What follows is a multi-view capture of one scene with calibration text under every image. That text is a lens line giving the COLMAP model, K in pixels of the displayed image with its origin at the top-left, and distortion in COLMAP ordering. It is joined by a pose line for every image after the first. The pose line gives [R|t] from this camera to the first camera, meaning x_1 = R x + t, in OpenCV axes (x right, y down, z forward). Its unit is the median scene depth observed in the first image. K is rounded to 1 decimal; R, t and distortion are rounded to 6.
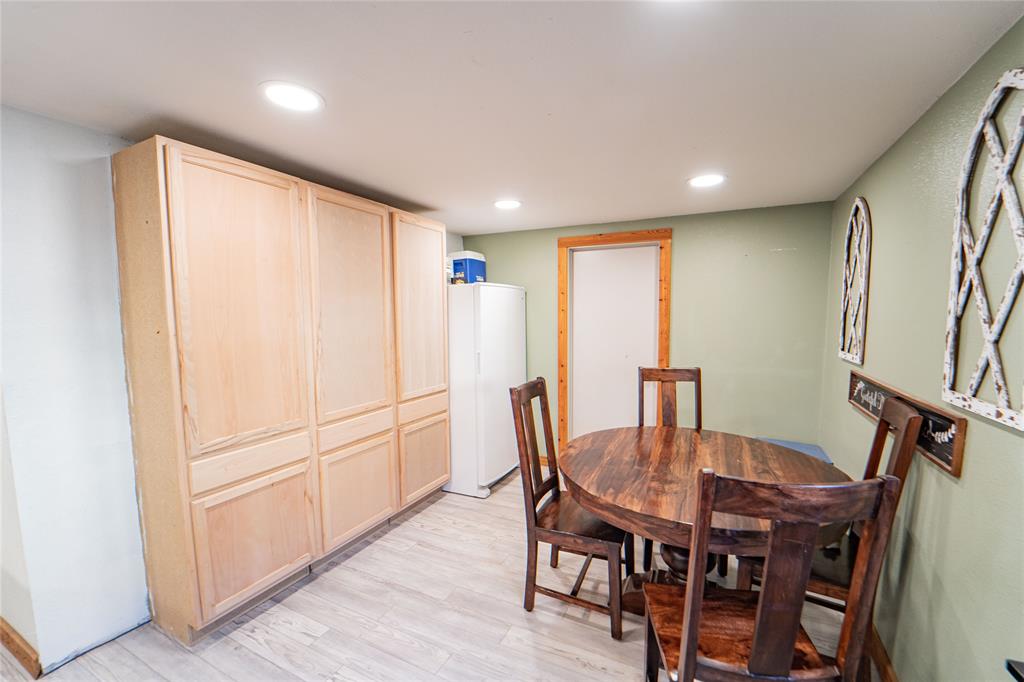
lens RADIAL K [[416.3, 0, 512.7], [0, 416.3, 346.6], [0, 0, 1]] dist [-0.018805, -0.000154]
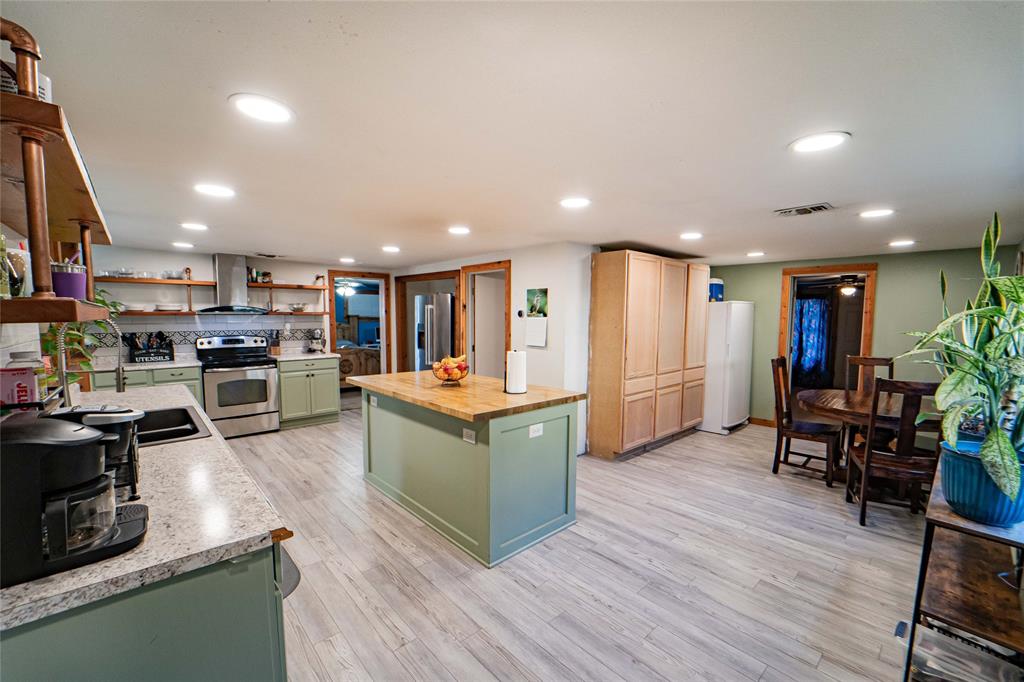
lens RADIAL K [[416.3, 0, 513.8], [0, 416.3, 347.2], [0, 0, 1]] dist [-0.018805, -0.000154]
pose [[0.931778, 0.041627, -0.360635, -0.386134], [-0.039994, 0.999128, 0.011994, 0.058744], [0.360820, 0.003247, 0.932630, -1.127379]]
